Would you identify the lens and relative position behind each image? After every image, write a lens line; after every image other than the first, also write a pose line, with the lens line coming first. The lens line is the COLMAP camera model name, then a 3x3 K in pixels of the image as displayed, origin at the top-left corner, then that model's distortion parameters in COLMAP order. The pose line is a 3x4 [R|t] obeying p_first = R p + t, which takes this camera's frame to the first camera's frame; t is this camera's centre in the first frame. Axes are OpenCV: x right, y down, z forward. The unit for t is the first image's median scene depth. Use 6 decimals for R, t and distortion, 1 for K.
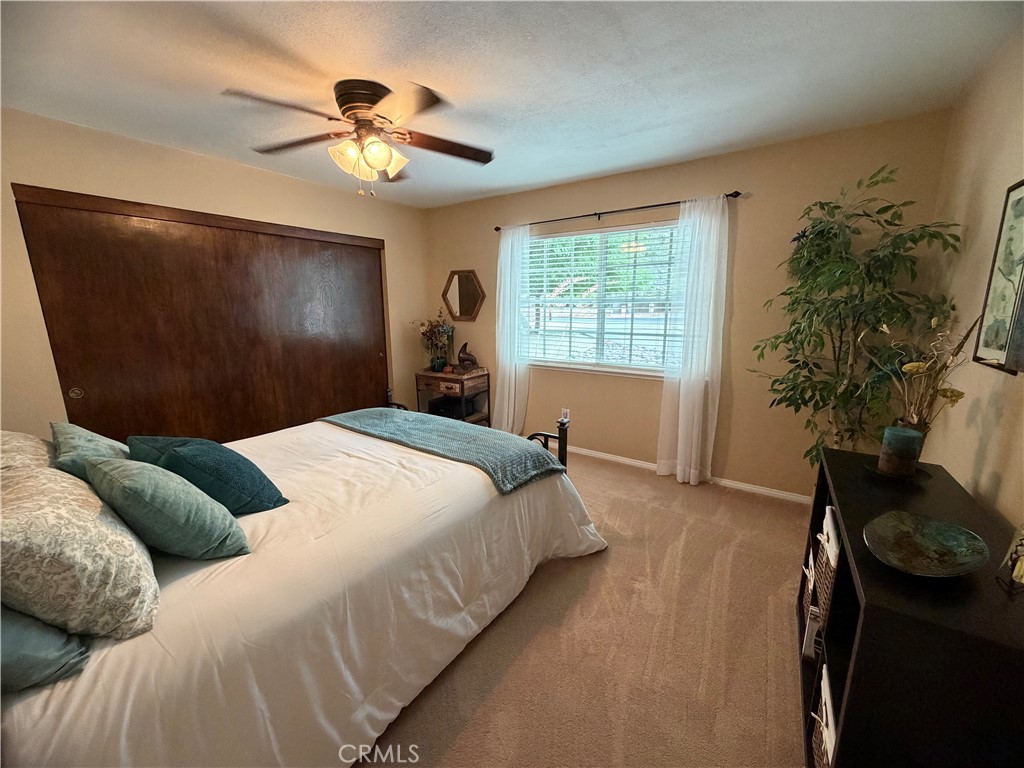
lens RADIAL K [[408.2, 0, 510.8], [0, 408.2, 384.7], [0, 0, 1]] dist [0.000241, -0.000074]
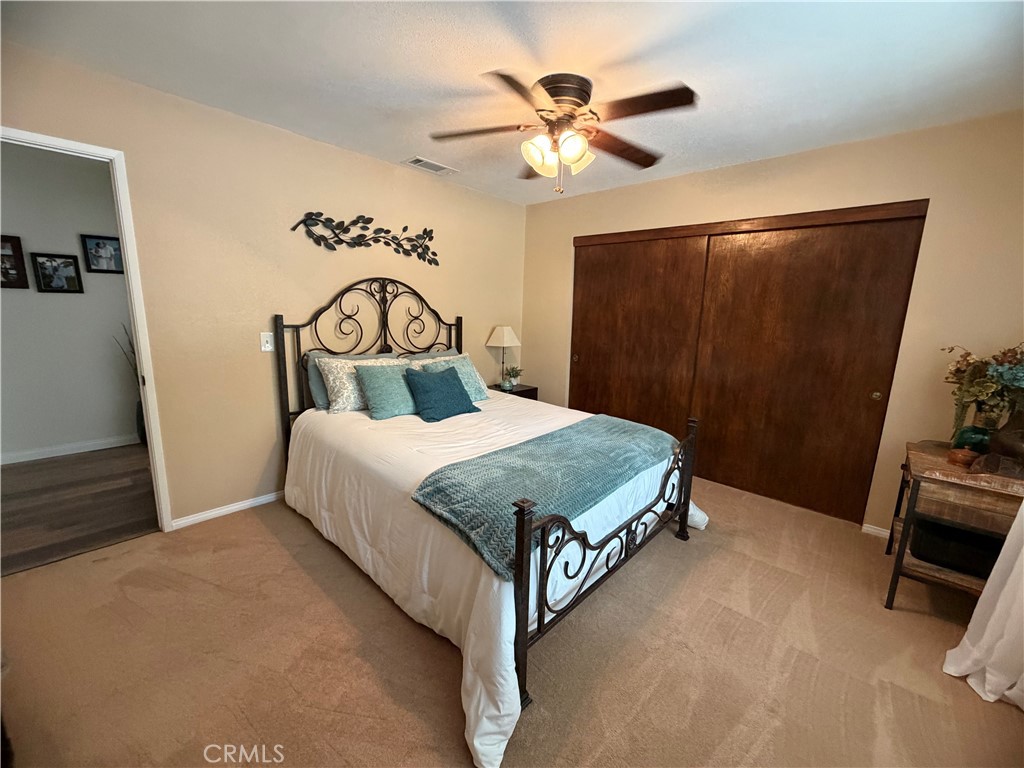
lens RADIAL K [[408.2, 0, 510.8], [0, 408.2, 384.7], [0, 0, 1]] dist [0.000241, -0.000074]
pose [[-0.147768, 0.188046, -0.970981, 0.733768], [-0.218878, 0.951197, 0.217524, -0.213852], [0.964498, 0.244670, -0.099397, 1.119820]]
